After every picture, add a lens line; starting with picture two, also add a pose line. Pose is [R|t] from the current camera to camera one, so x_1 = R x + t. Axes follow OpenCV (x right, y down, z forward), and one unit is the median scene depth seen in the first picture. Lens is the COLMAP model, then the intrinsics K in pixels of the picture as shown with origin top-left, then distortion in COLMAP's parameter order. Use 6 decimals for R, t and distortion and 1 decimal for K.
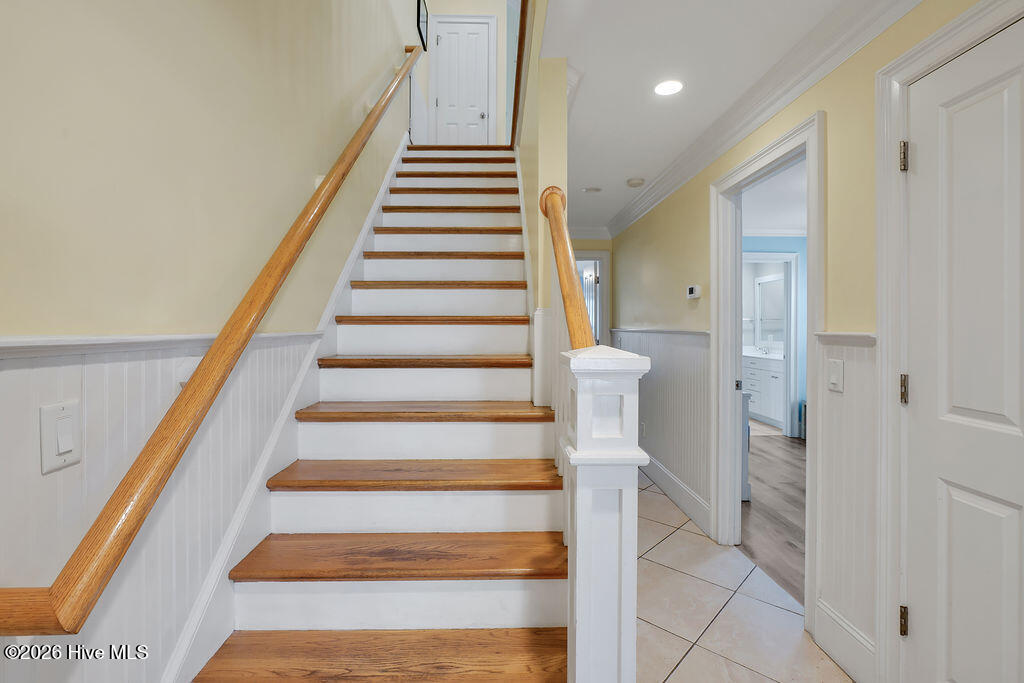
lens RADIAL K [[467.5, 0, 507.5], [0, 467.5, 333.1], [0, 0, 1]] dist [0.001268, 0.000098]
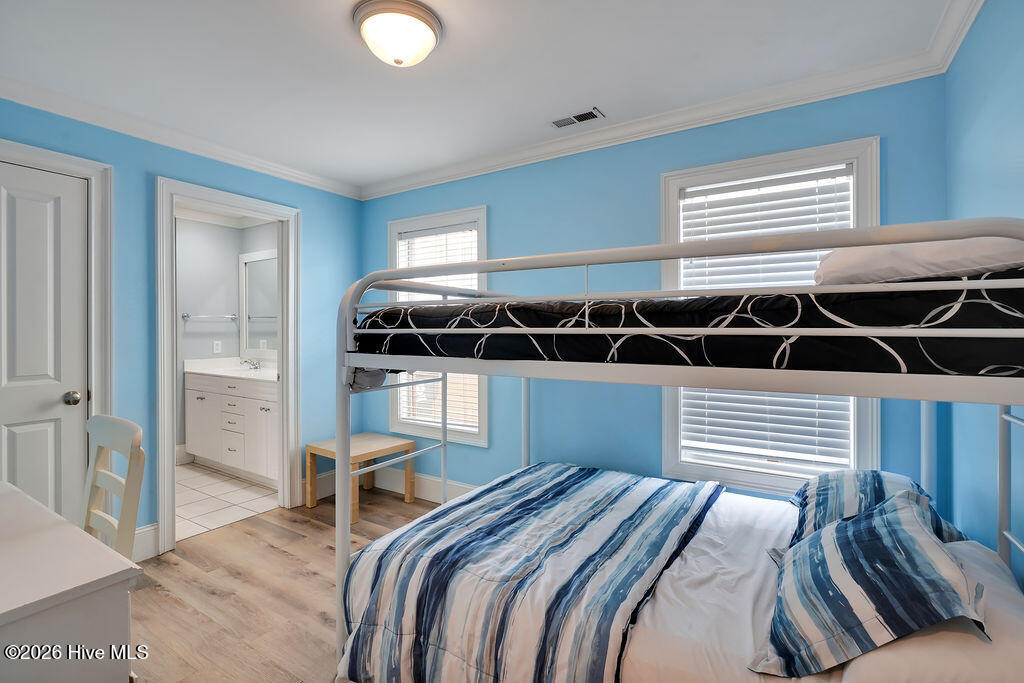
lens RADIAL K [[467.5, 0, 510.0], [0, 467.5, 334.5], [0, 0, 1]] dist [0.001268, 0.000098]
pose [[0.560323, -0.005237, 0.828257, 0.252053], [0.010557, 0.999944, -0.000820, 0.000570], [-0.828207, 0.009203, 0.560347, 0.403038]]
